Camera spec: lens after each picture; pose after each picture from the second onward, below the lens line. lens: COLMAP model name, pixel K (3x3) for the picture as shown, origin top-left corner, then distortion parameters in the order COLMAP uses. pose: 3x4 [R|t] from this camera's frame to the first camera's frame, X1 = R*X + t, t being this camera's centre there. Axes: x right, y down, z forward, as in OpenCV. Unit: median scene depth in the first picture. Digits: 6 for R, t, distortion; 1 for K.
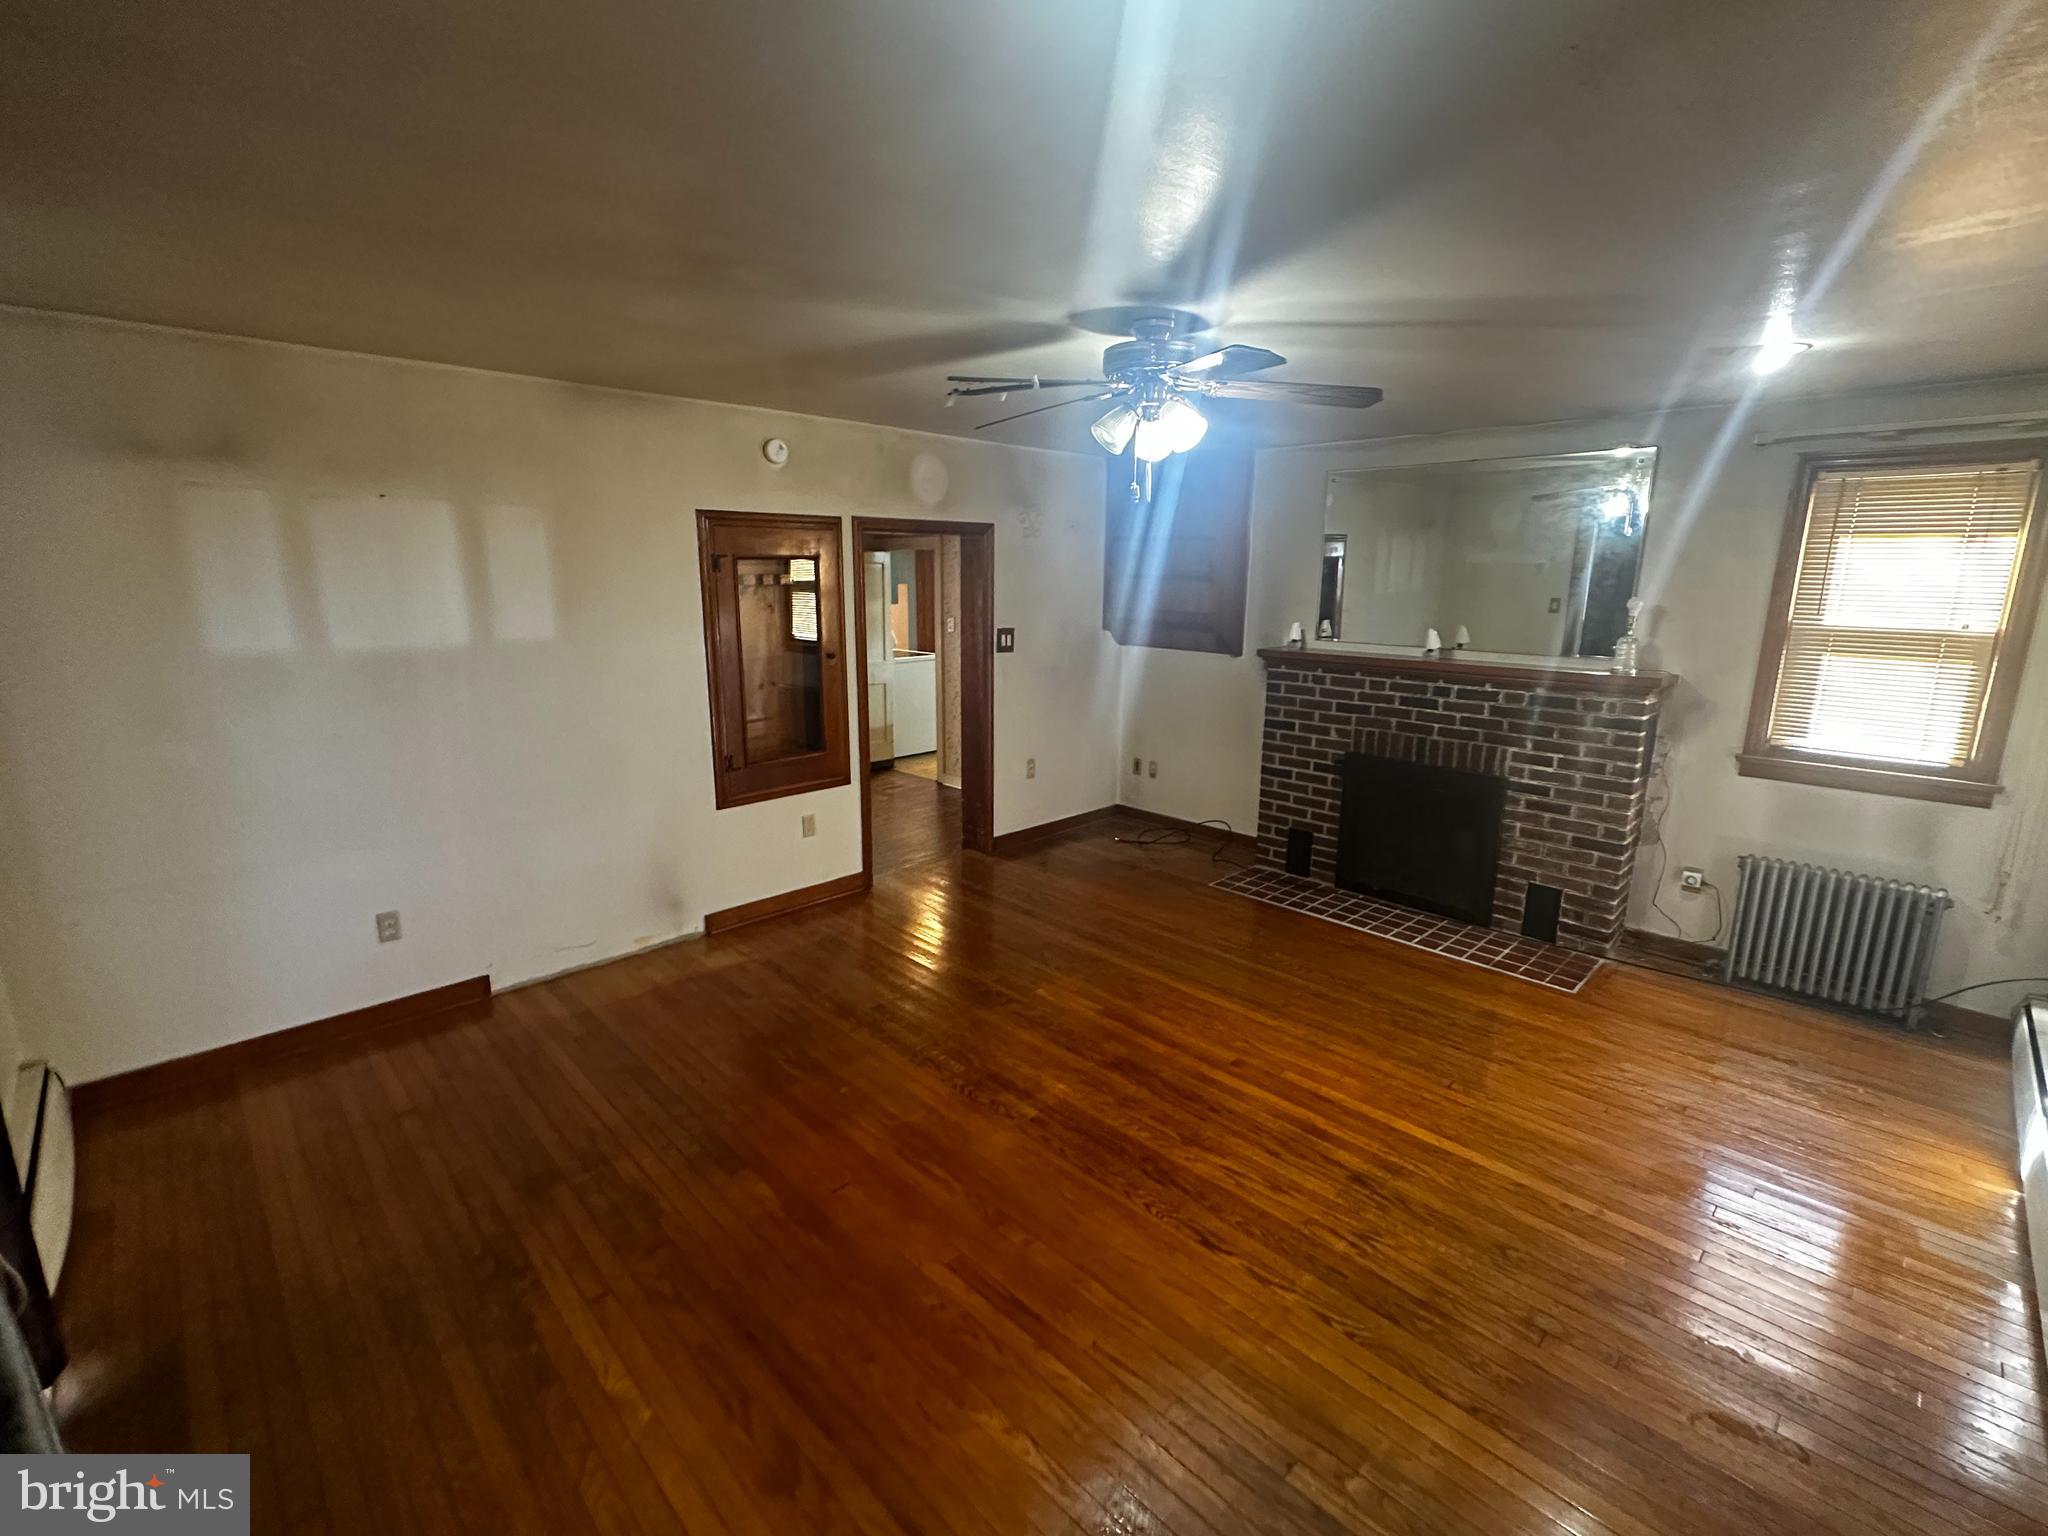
lens RADIAL K [[910.5, 0, 1024.0], [0, 910.5, 768.0], [0, 0, 1]] dist [0.000645, -0.000397]
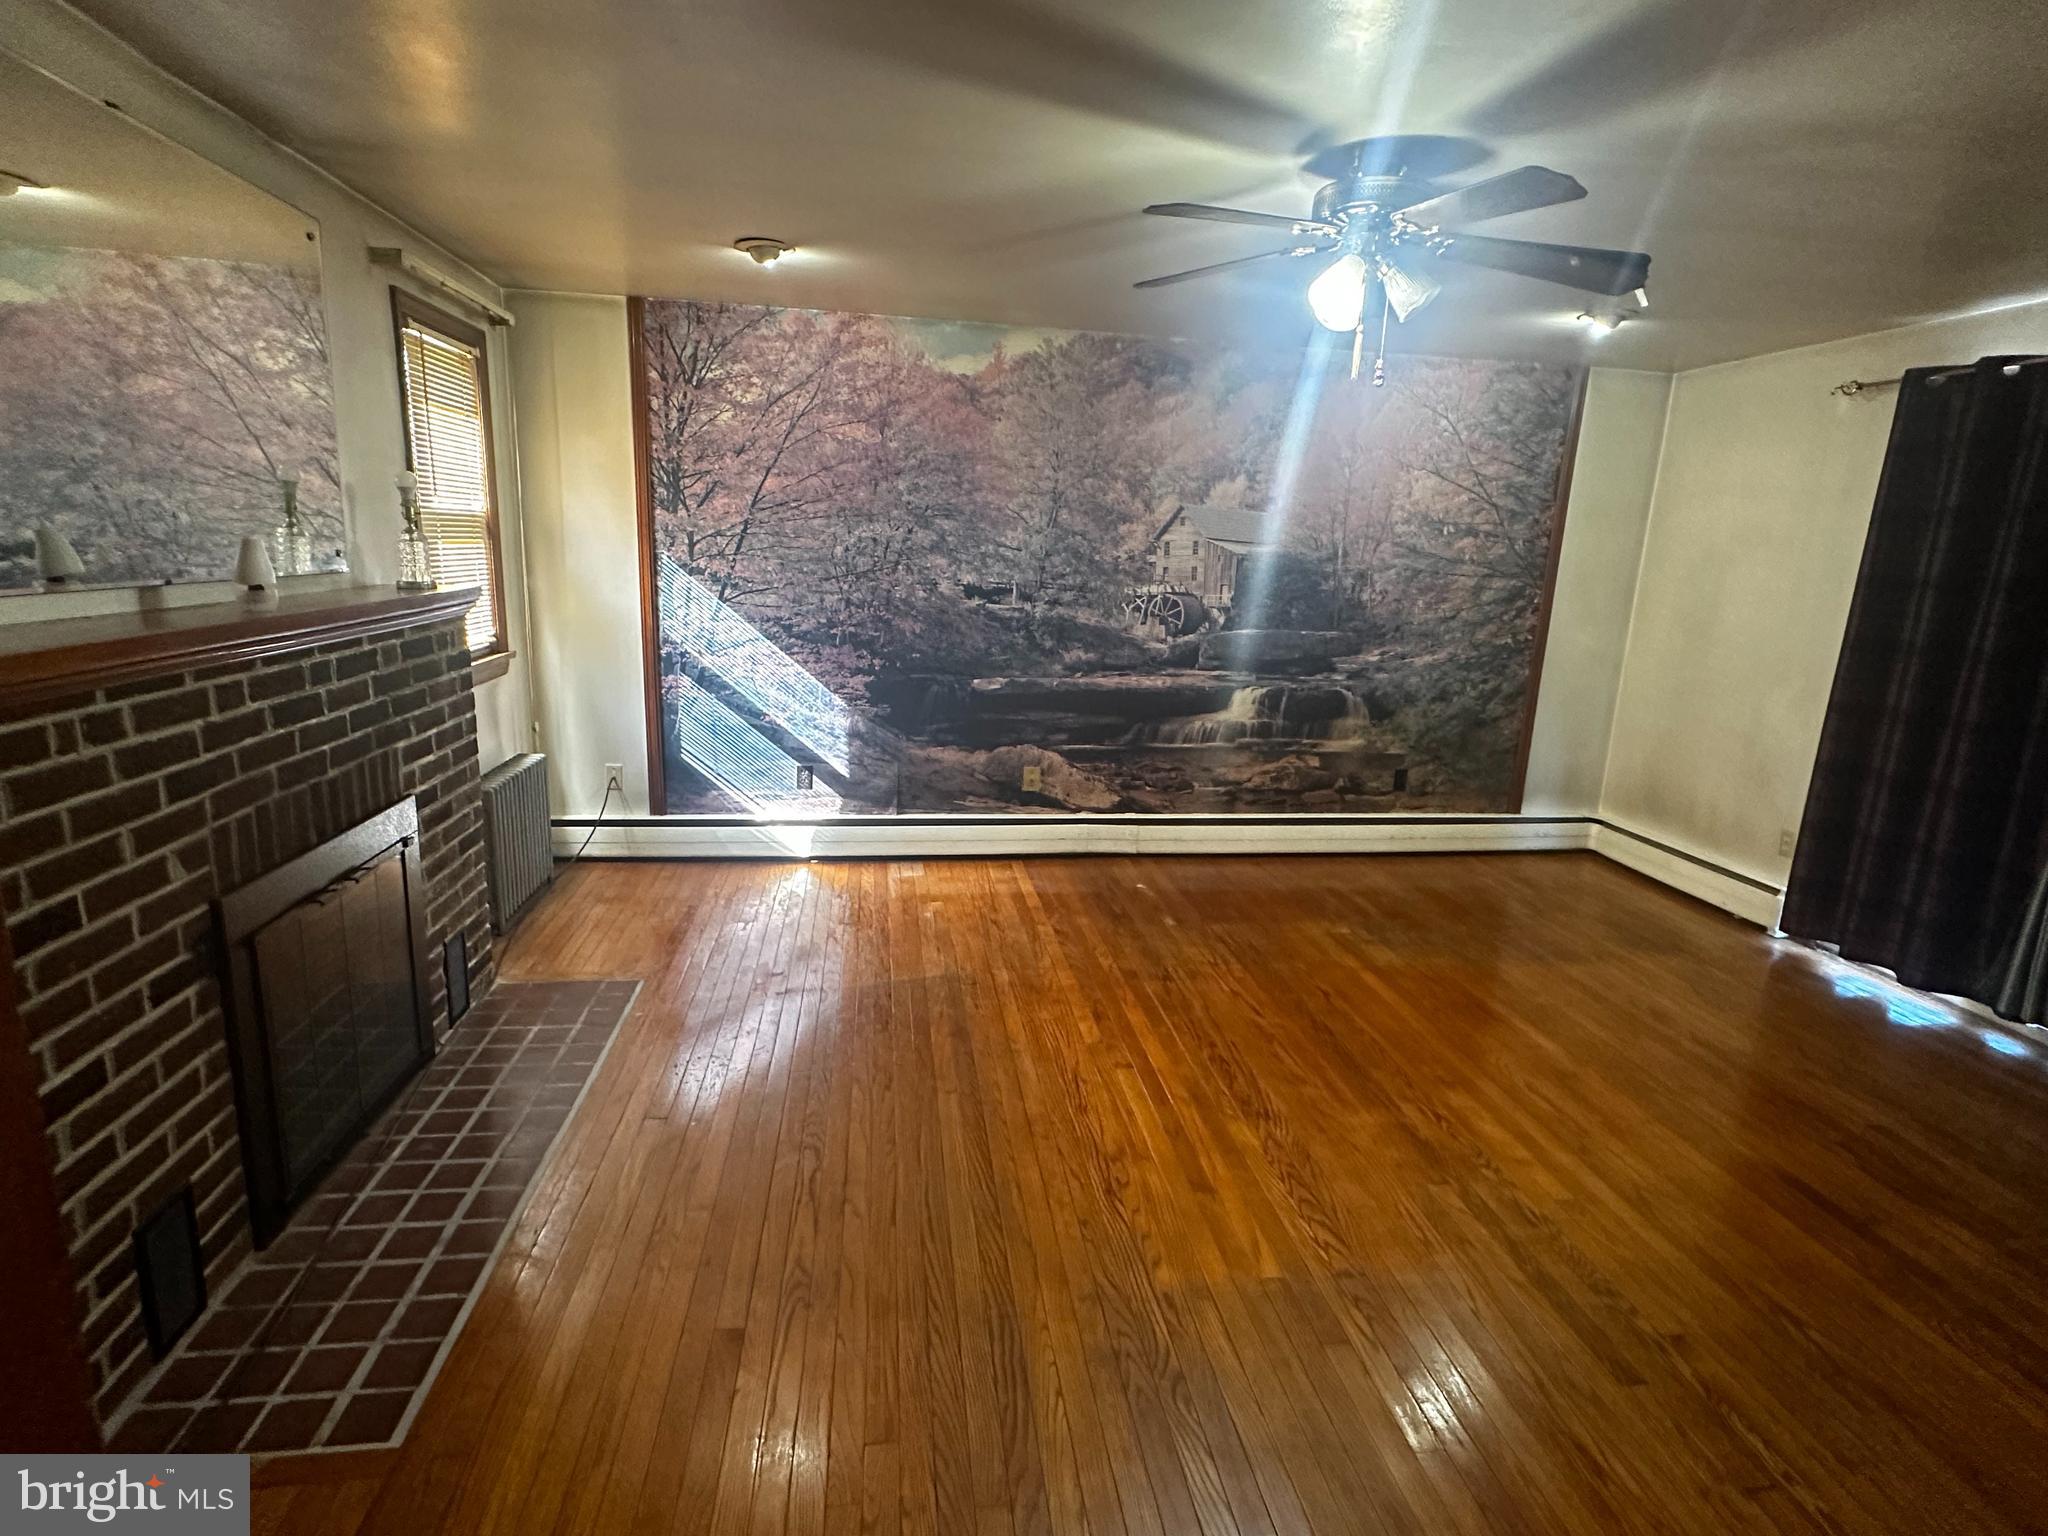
lens RADIAL K [[1023.6, 0, 1027.8], [0, 1023.6, 770.8], [0, 0, 1]] dist [-0.000322, -0.000470]
pose [[-0.804757, -0.173430, 0.567704, -0.129440], [0.078289, 0.917004, 0.391120, -0.214748], [-0.588419, 0.359202, -0.724388, 1.195017]]
